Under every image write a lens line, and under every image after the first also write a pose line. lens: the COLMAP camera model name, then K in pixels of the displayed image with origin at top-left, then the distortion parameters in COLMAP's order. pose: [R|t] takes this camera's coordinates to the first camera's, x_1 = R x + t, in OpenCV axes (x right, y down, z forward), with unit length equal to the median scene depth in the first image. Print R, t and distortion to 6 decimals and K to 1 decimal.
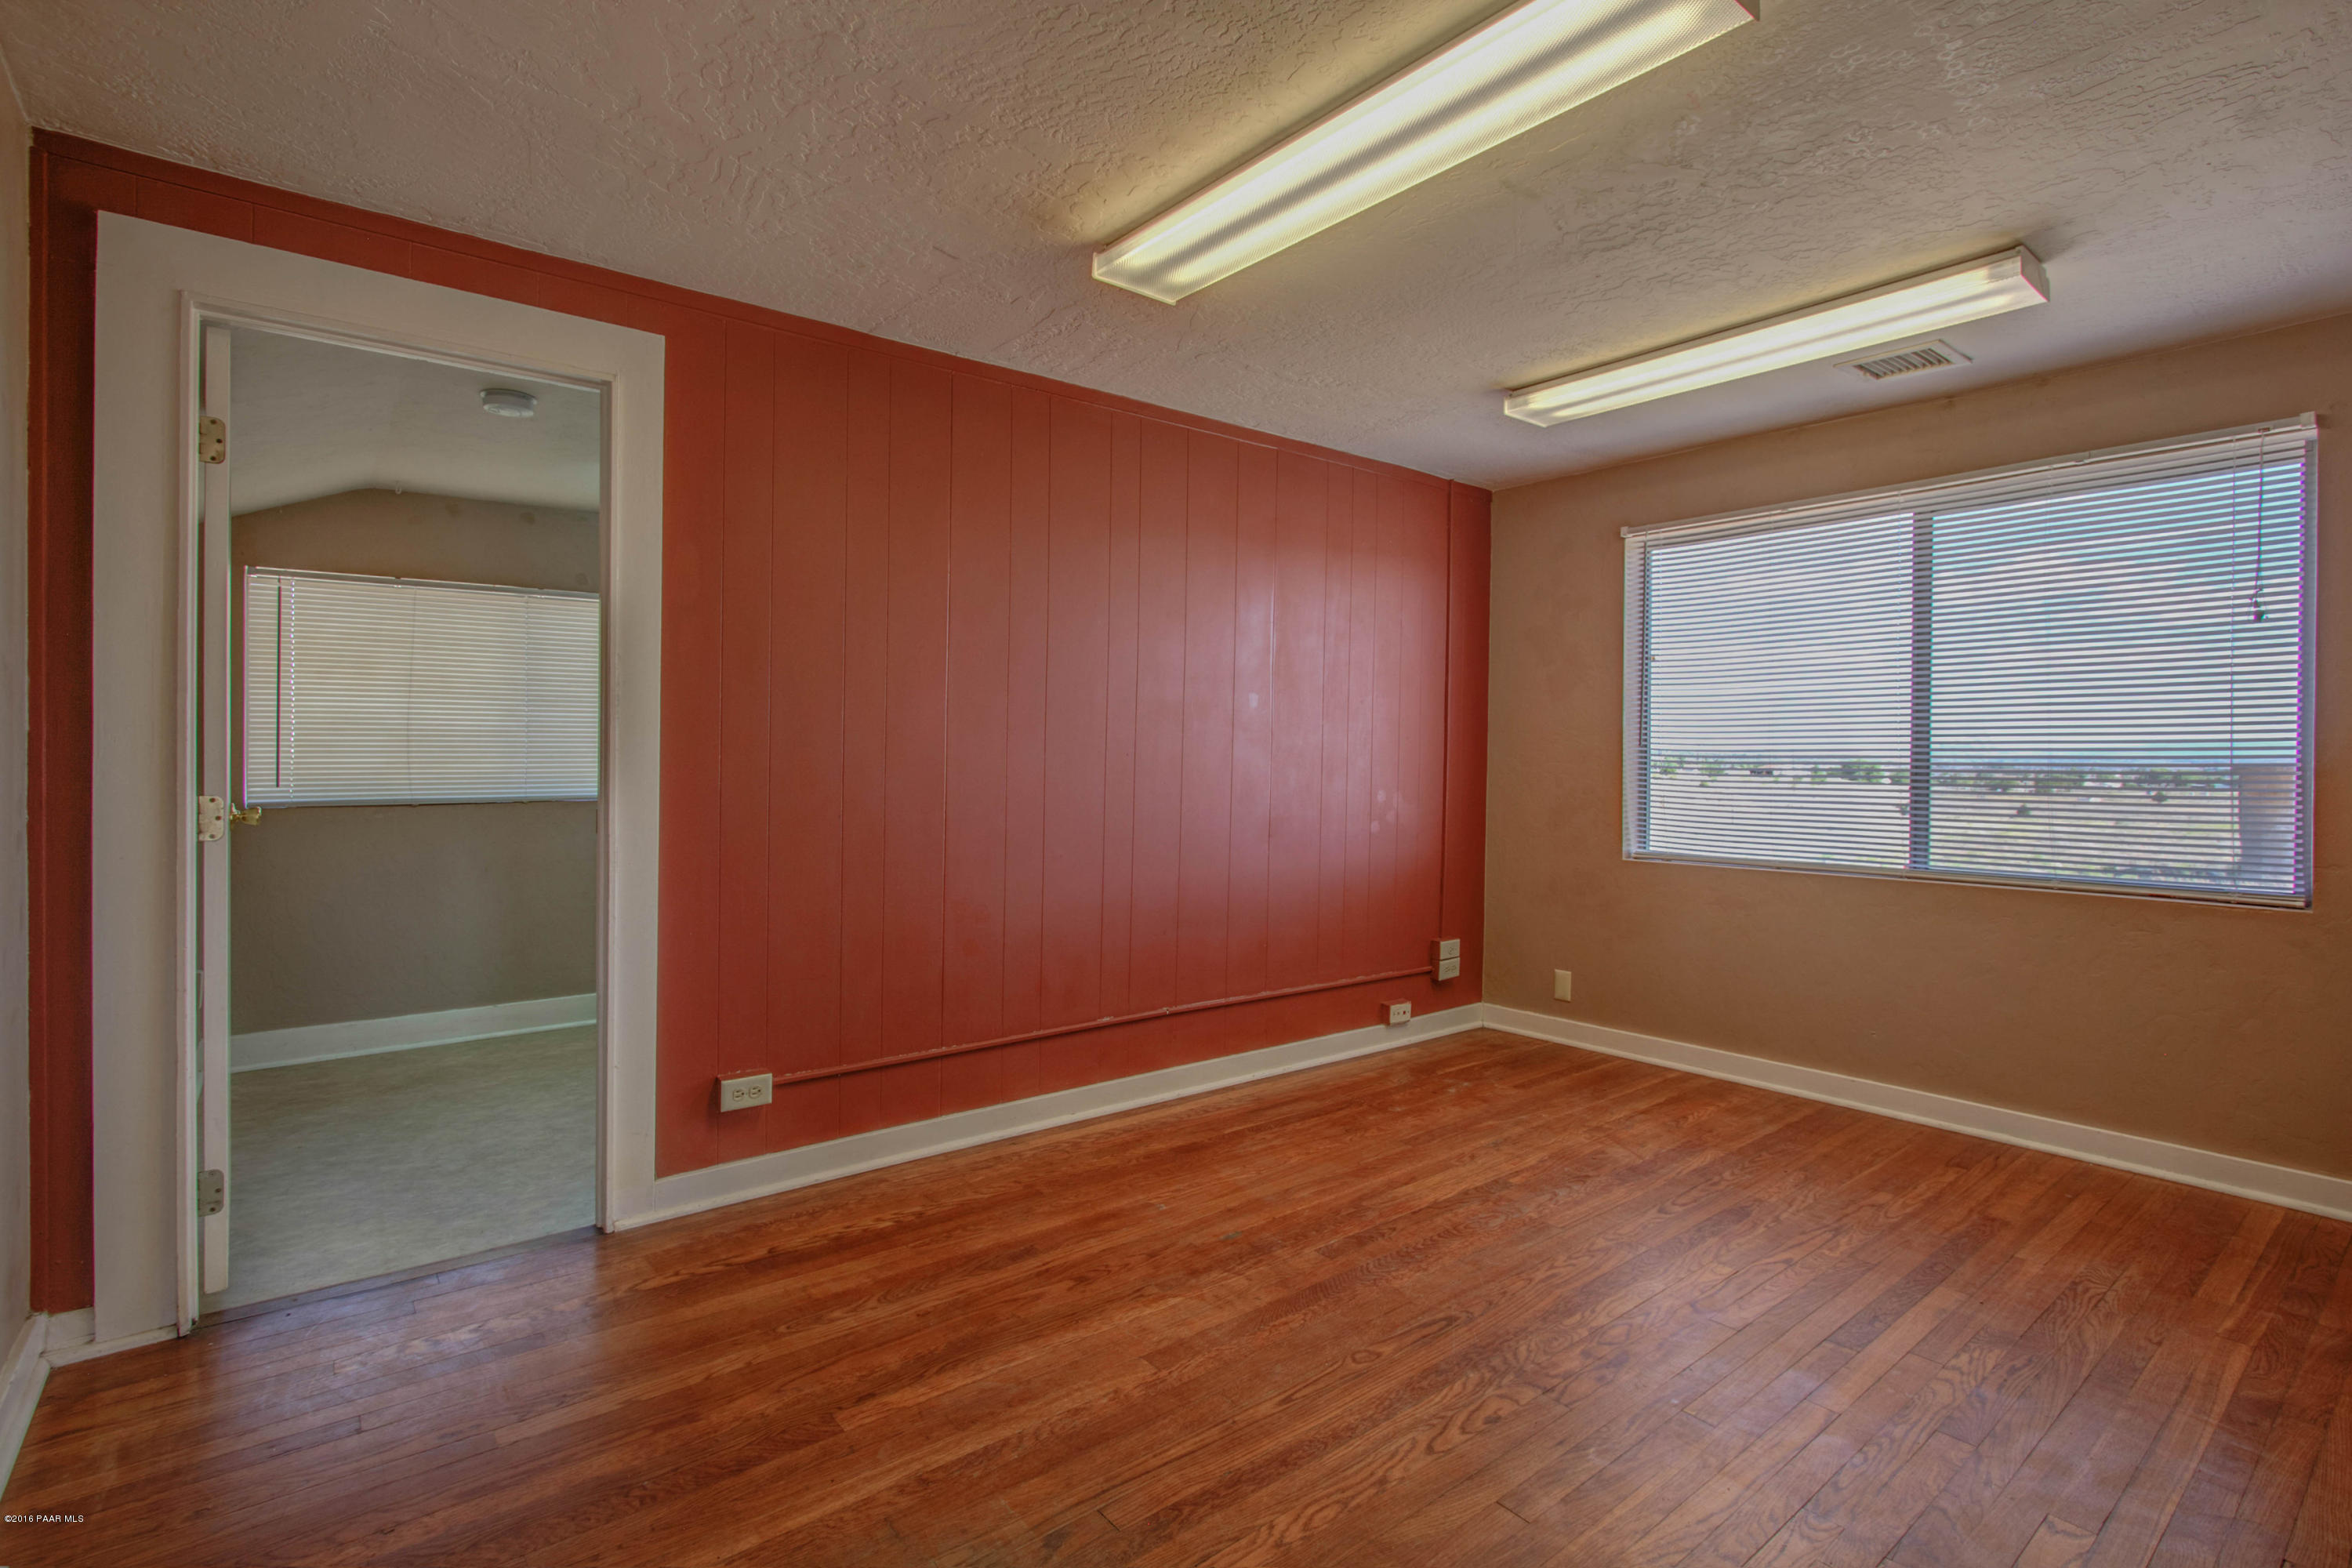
lens RADIAL K [[1108.6, 0, 1181.5], [0, 1108.6, 751.6], [0, 0, 1]] dist [-0.013054, 0.000822]
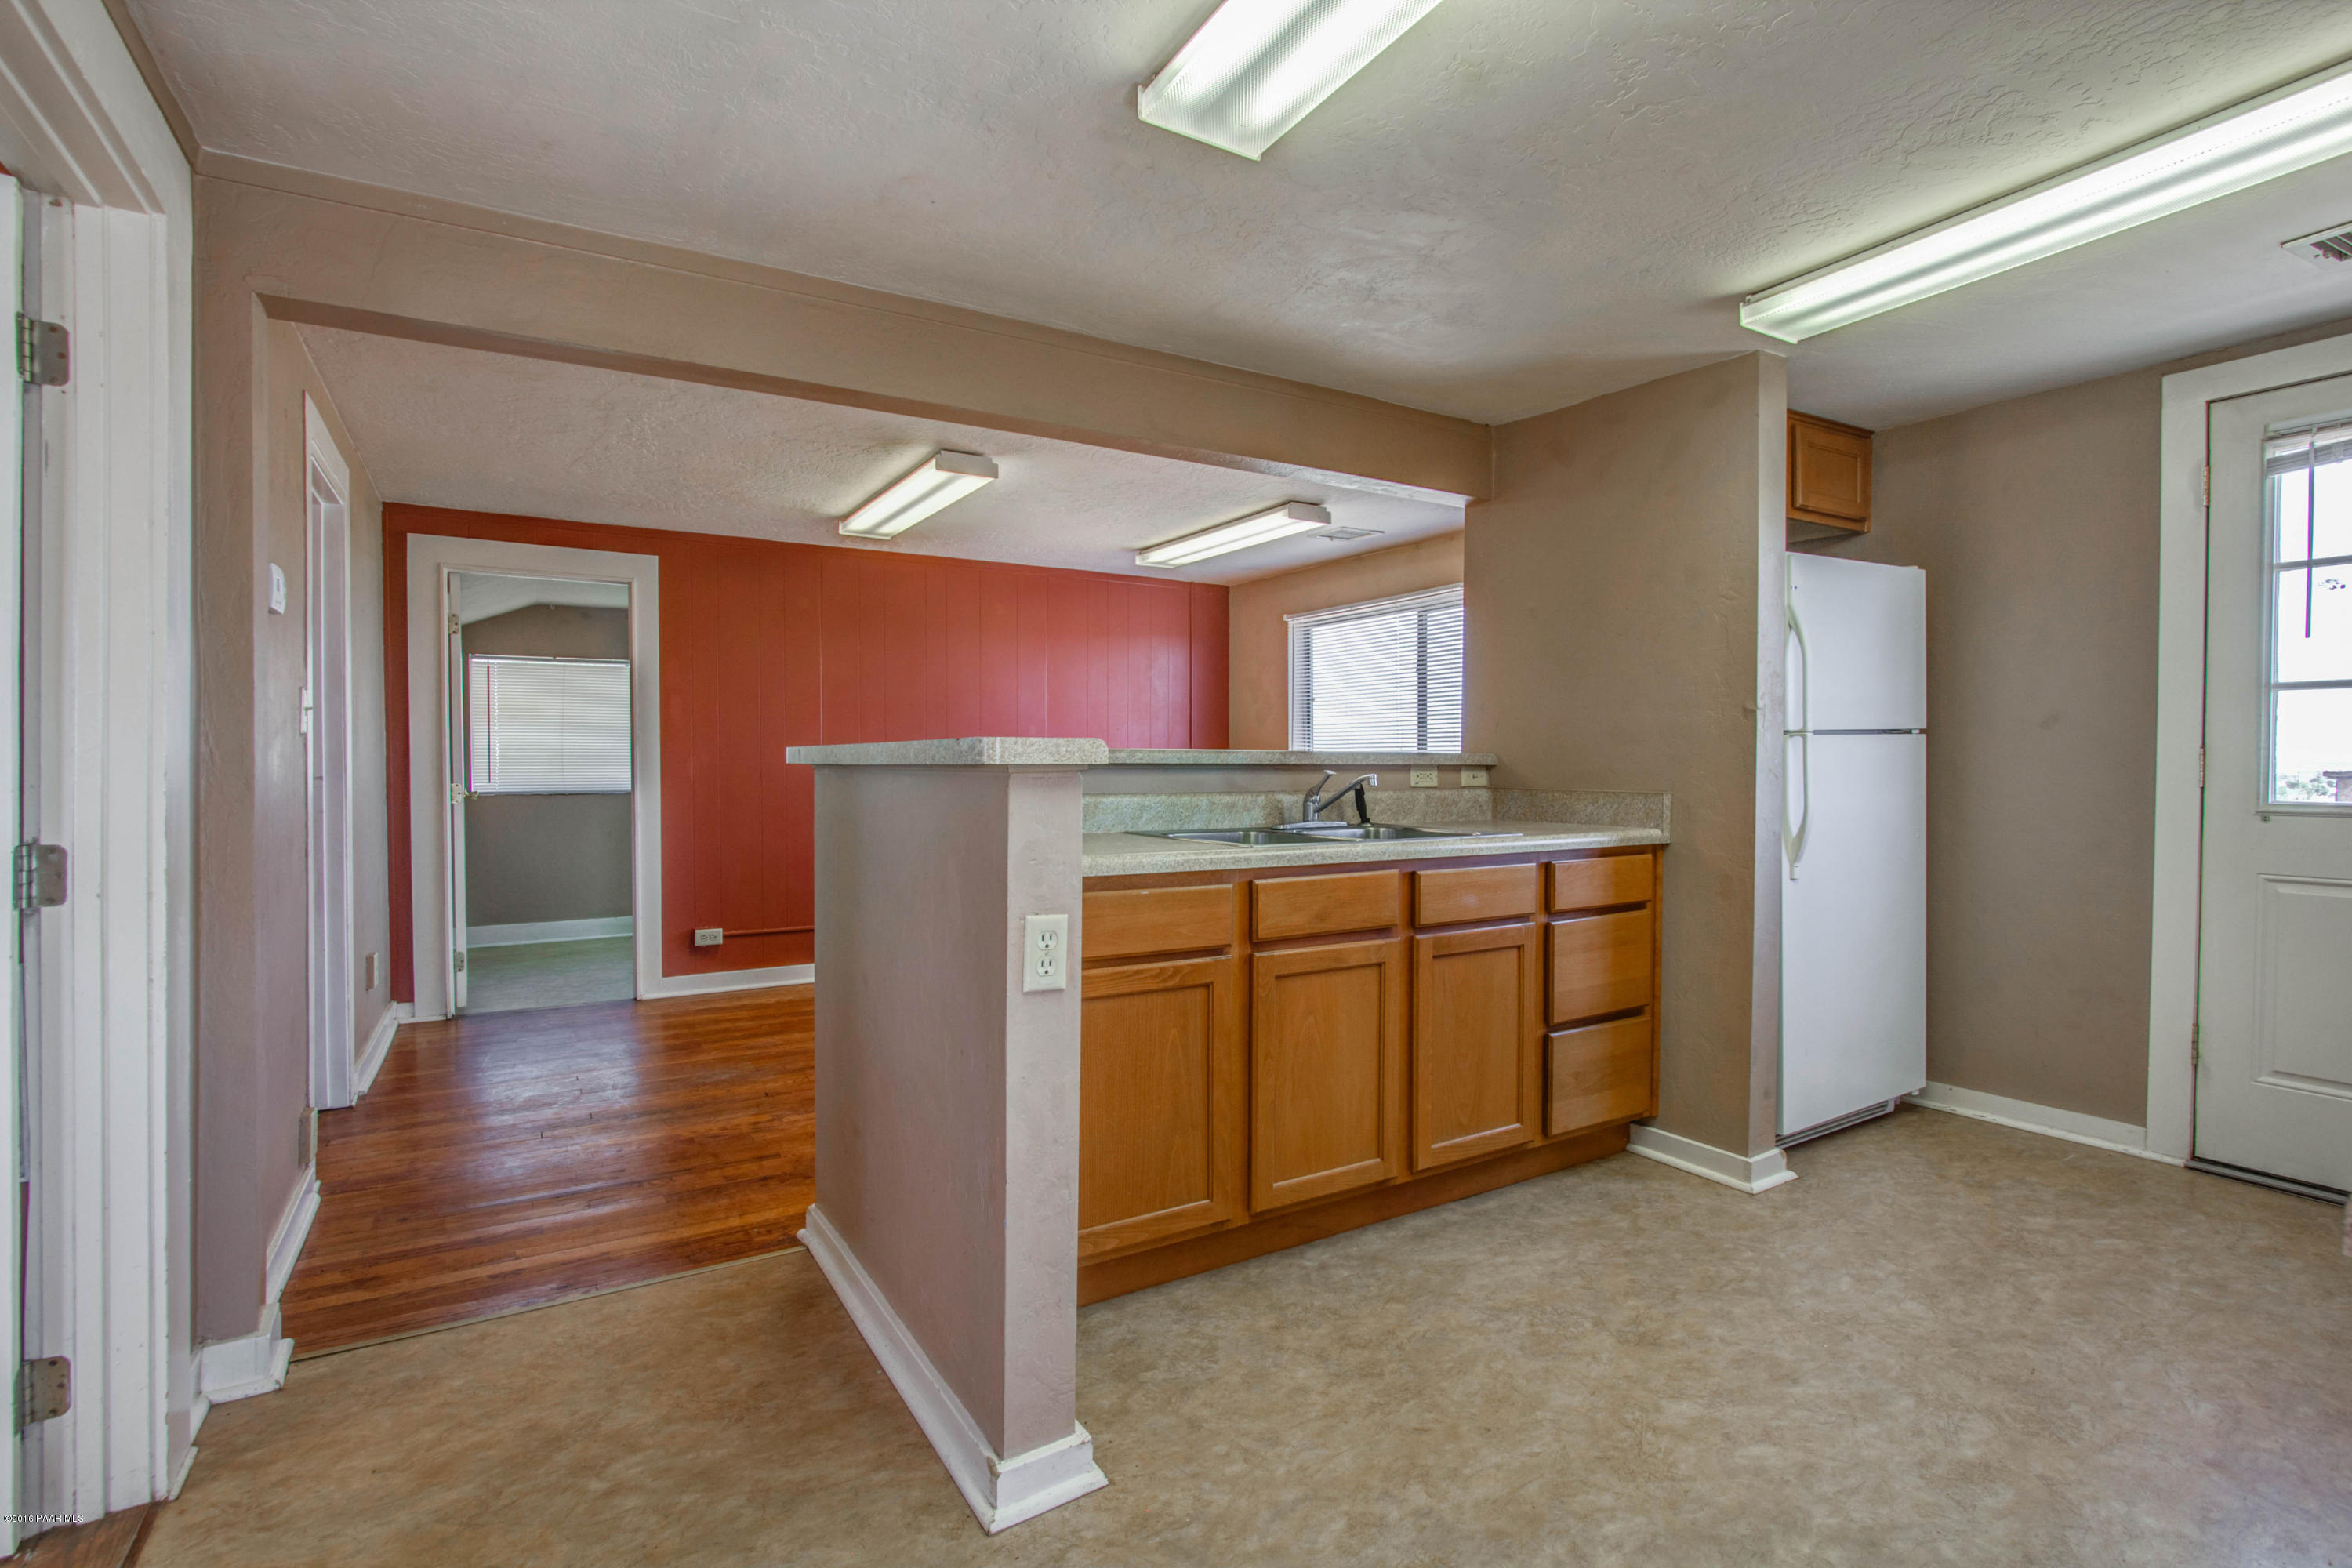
lens RADIAL K [[1086.3, 0, 1176.0], [0, 1086.3, 784.0], [0, 0, 1]] dist [-0.001832, -0.000657]
pose [[0.991307, 0.001242, -0.131562, 0.704532], [0.002086, 0.999681, 0.025158, -0.009955], [0.131552, -0.025213, 0.990989, -0.818308]]
